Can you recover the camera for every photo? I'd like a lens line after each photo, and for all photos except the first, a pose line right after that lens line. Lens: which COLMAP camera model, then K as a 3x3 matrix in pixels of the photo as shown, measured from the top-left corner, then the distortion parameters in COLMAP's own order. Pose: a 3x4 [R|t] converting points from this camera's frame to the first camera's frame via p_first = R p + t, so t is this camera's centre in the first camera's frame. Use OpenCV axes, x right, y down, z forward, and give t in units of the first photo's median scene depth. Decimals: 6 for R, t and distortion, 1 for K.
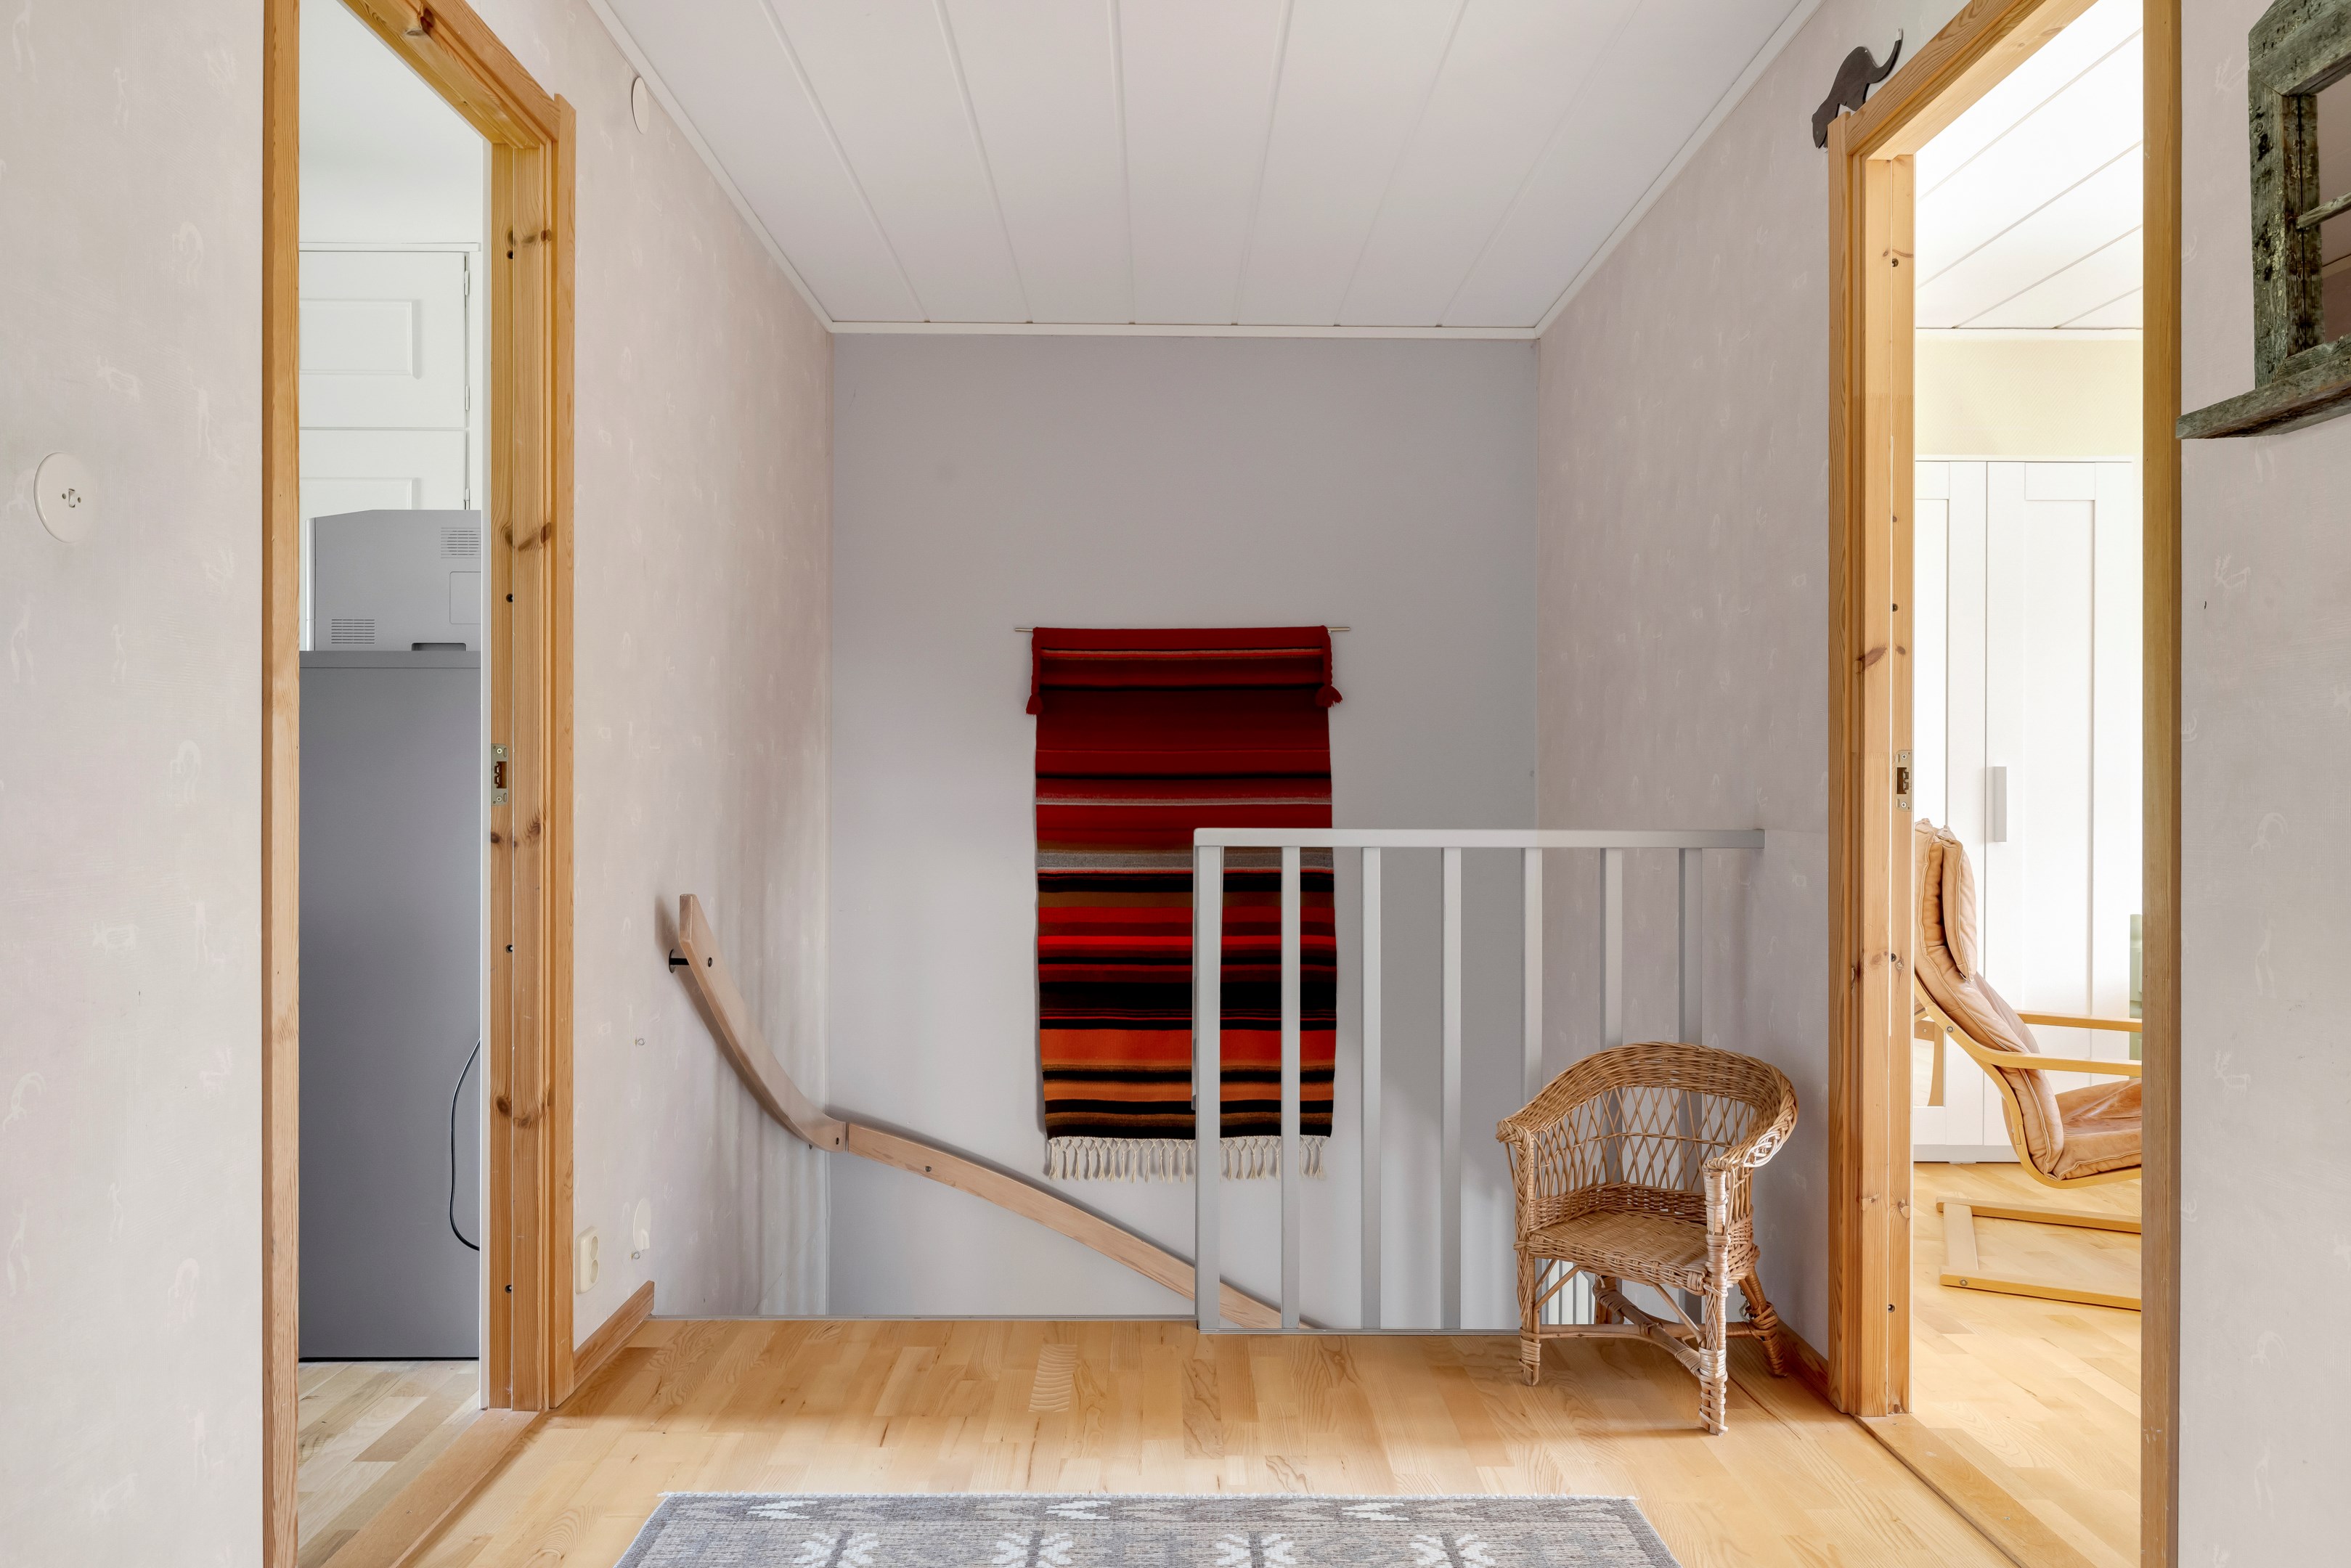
lens RADIAL K [[1440.8, 0, 1175.5], [0, 1440.8, 784.0], [0, 0, 1]] dist [0.037818, 0.000489]
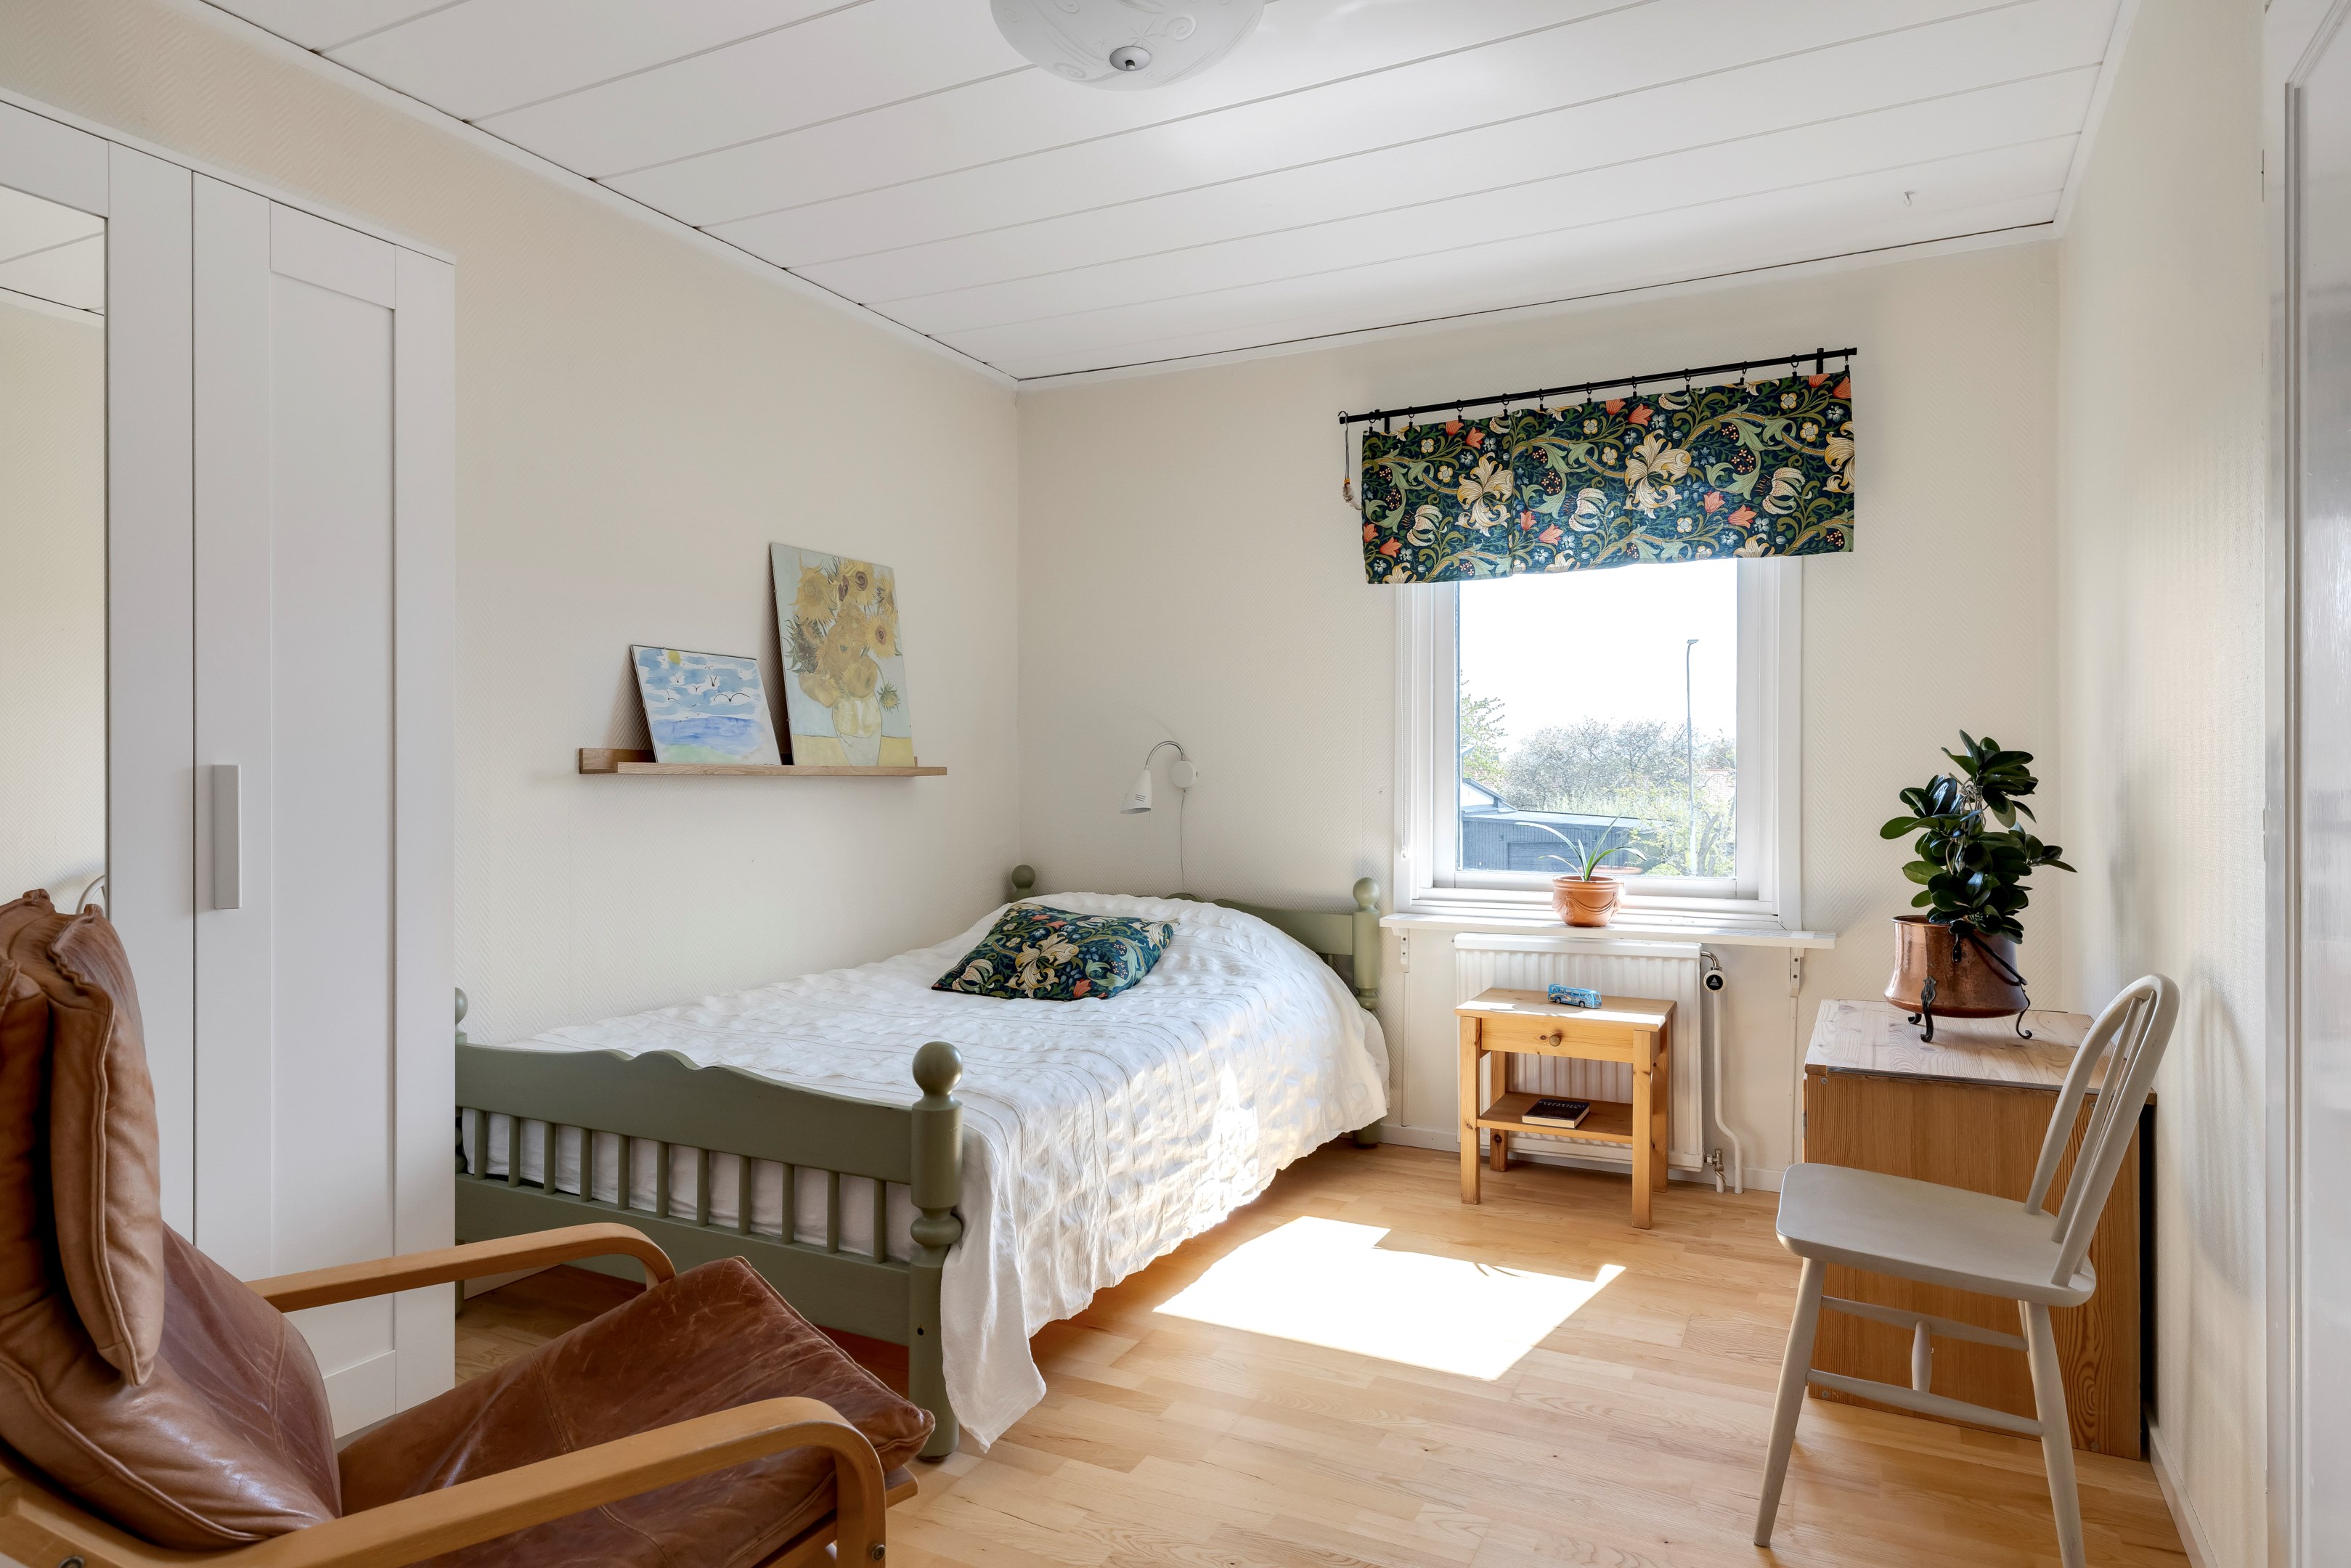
lens RADIAL K [[1440.8, 0, 1175.5], [0, 1440.8, 784.0], [0, 0, 1]] dist [0.037818, 0.000489]
pose [[0.457734, -0.001007, 0.889088, 0.266091], [0.012344, 0.999910, -0.005223, 0.001627], [-0.889003, 0.013366, 0.457706, 0.476970]]
